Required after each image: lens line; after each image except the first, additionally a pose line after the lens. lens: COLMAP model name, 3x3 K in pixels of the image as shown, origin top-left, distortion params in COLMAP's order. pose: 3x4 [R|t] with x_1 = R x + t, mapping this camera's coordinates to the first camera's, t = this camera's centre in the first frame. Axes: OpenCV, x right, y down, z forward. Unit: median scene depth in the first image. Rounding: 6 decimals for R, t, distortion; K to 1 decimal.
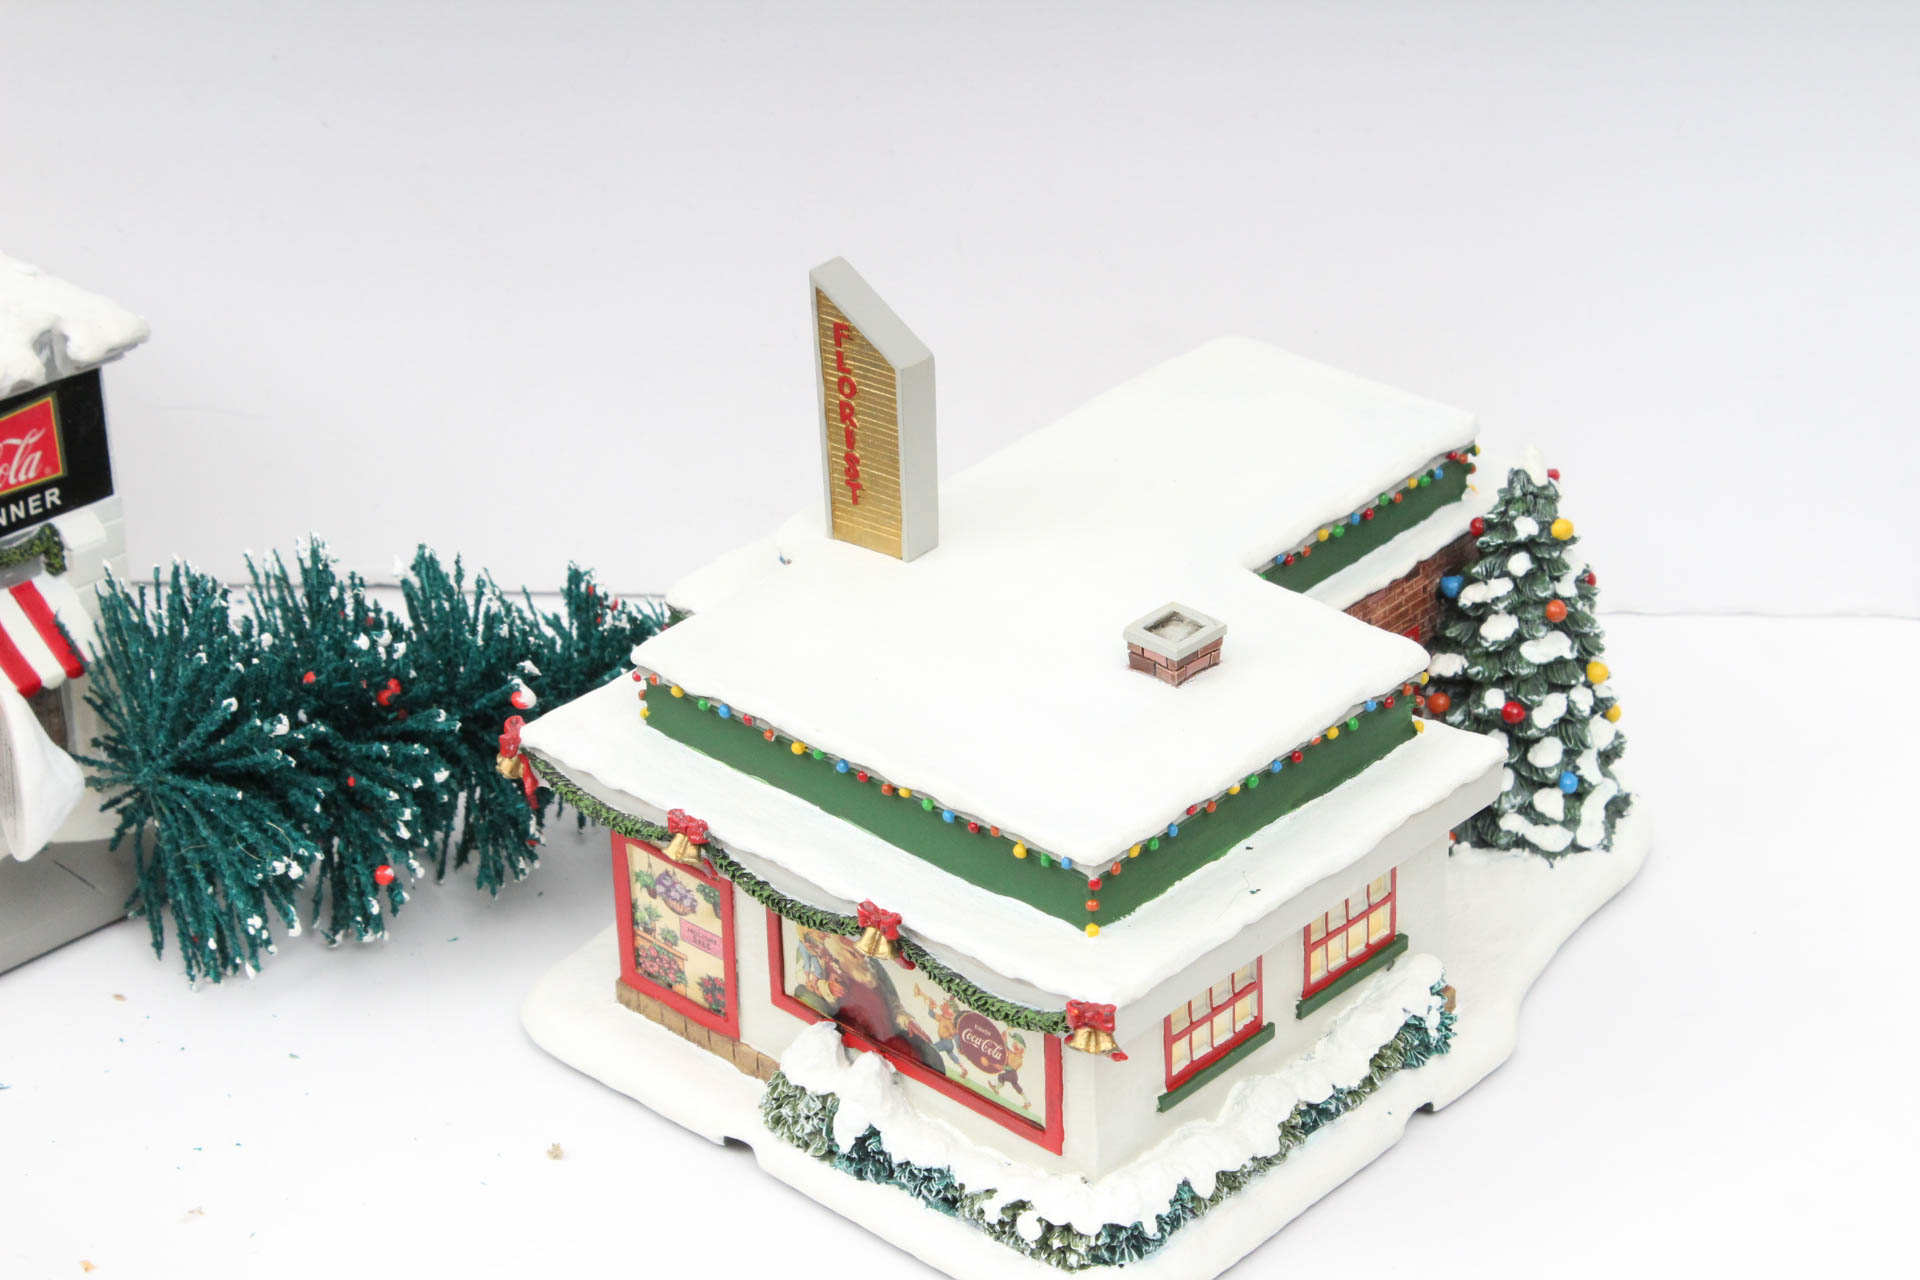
lens RADIAL K [[4662.4, 0, 960.0], [0, 4662.4, 640.0], [0, 0, 1]] dist [0.132039, -0.631928]
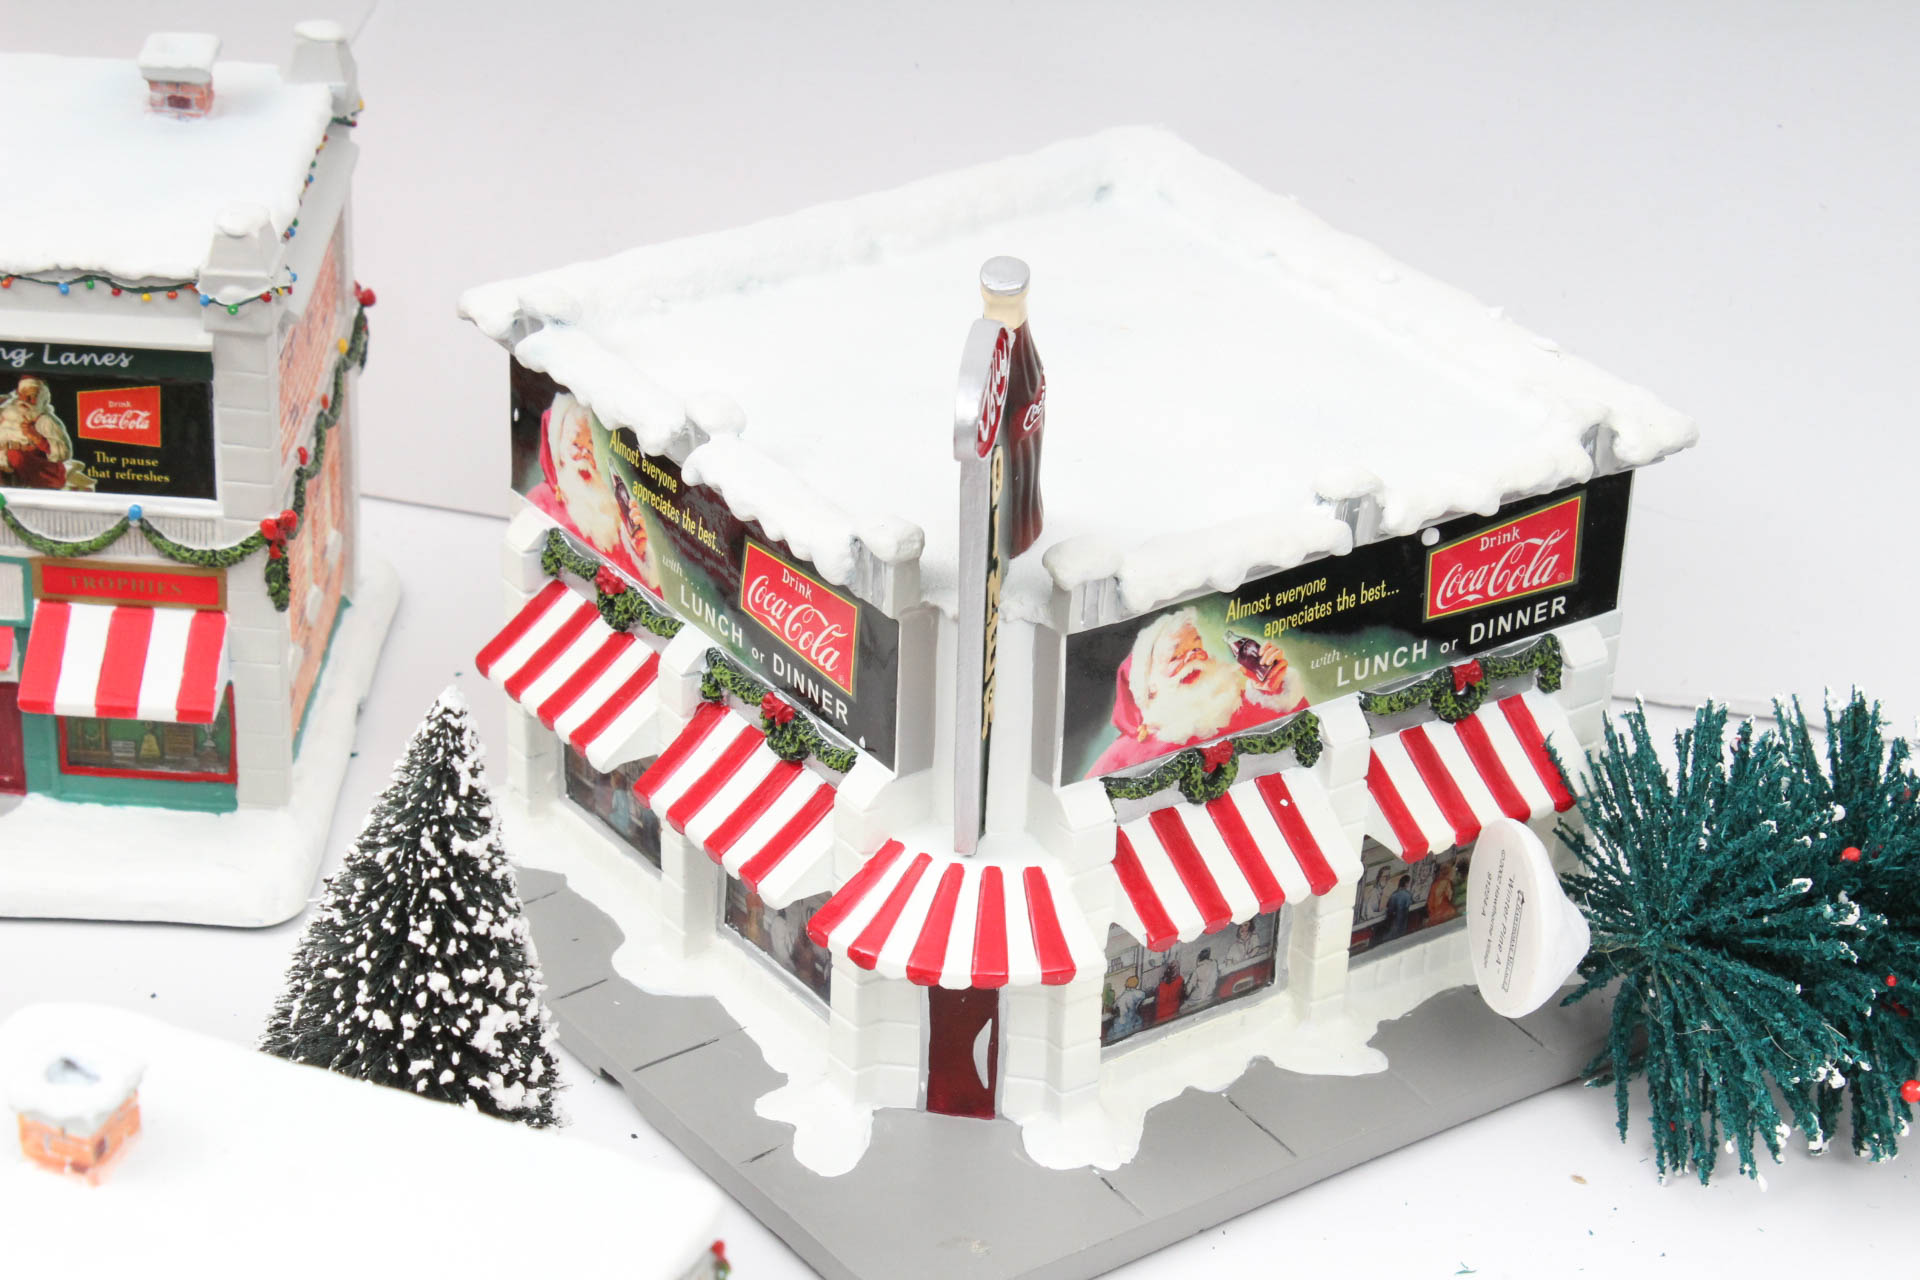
lens RADIAL K [[4662.4, 0, 960.0], [0, 4662.4, 640.0], [0, 0, 1]] dist [0.132039, -0.631928]
pose [[0.981804, 0.131460, -0.137041, -0.184234], [-0.130734, 0.991314, 0.014321, -0.022034], [0.137733, 0.003856, 0.990462, 0.104124]]
